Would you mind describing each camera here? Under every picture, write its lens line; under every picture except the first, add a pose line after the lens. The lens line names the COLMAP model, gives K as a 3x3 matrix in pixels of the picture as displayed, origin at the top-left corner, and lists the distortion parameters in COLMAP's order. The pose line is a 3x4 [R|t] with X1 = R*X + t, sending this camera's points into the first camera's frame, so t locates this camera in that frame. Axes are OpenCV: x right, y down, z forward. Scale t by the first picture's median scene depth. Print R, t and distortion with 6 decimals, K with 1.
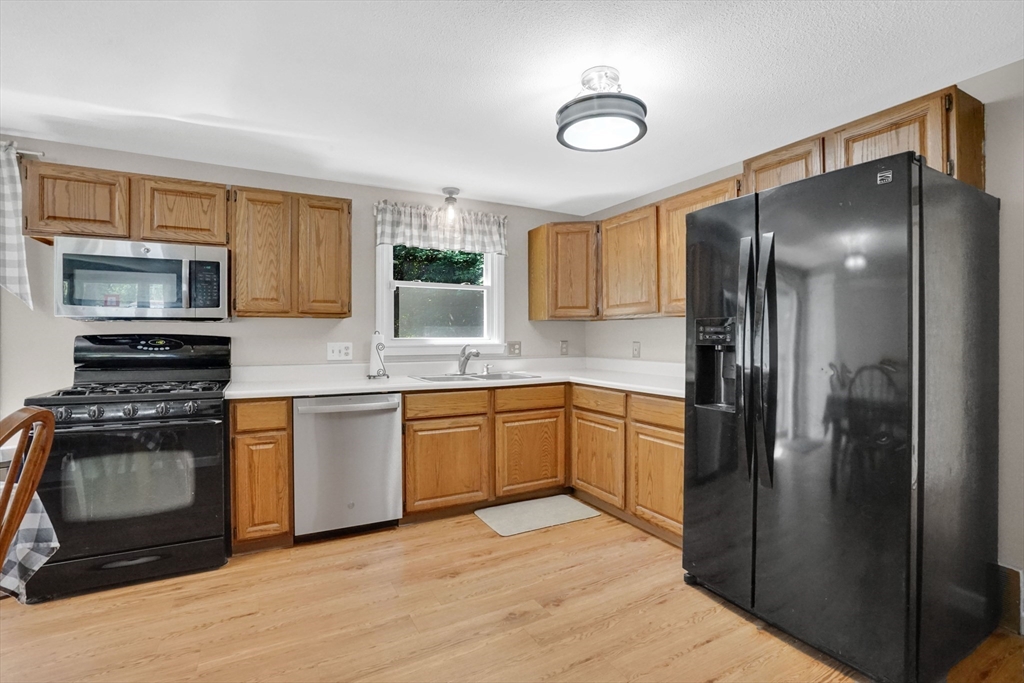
lens RADIAL K [[474.1, 0, 515.6], [0, 474.1, 336.8], [0, 0, 1]] dist [-0.042231, 0.012333]
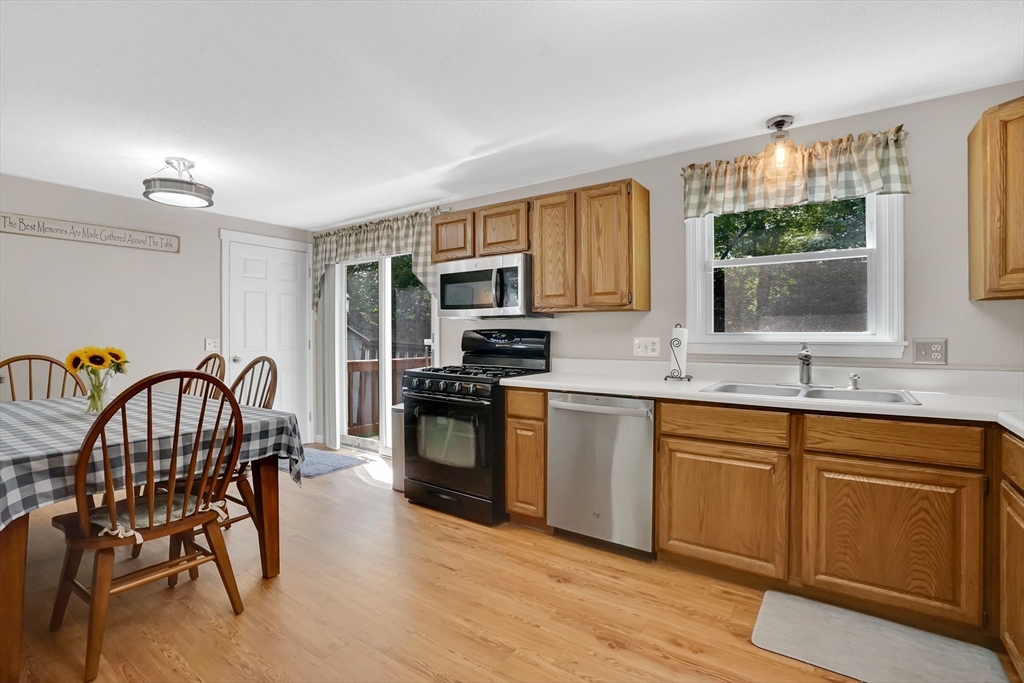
lens RADIAL K [[474.1, 0, 513.7], [0, 474.1, 335.8], [0, 0, 1]] dist [-0.042231, 0.012333]
pose [[0.452130, 0.006276, -0.891930, 0.384366], [-0.000114, 0.999976, 0.006978, 0.003083], [0.891952, -0.003053, 0.452119, 0.430117]]
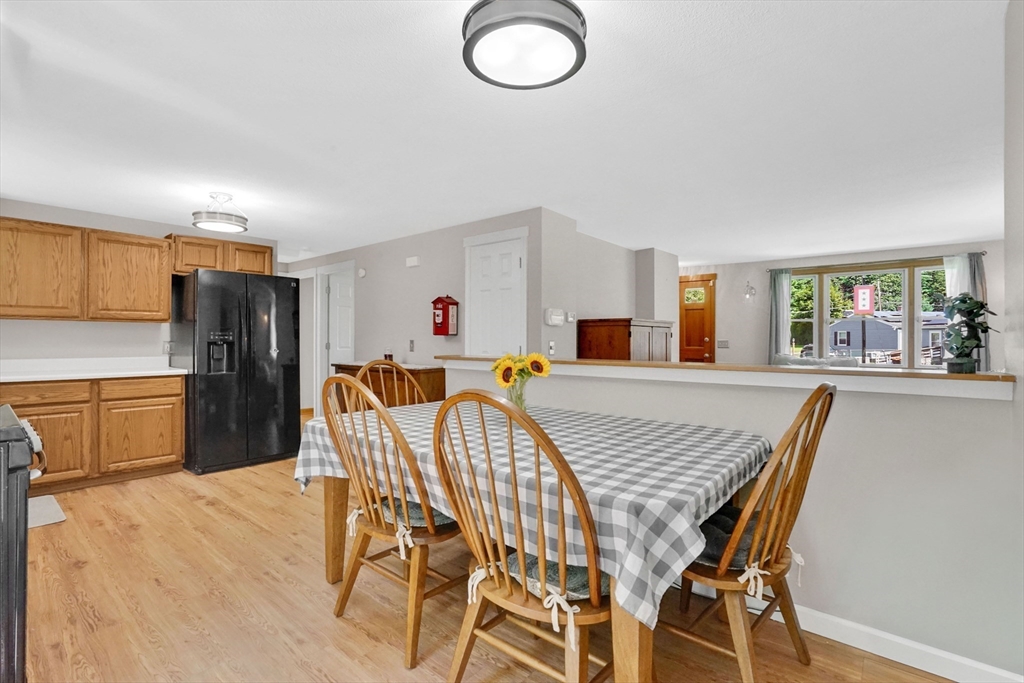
lens RADIAL K [[474.1, 0, 498.8], [0, 474.1, 336.0], [0, 0, 1]] dist [-0.042231, 0.012333]
pose [[-0.341099, 0.010272, 0.939971, -1.356115], [-0.005099, 0.999905, -0.012777, 0.010390], [-0.940013, -0.009151, -0.341015, 0.427745]]
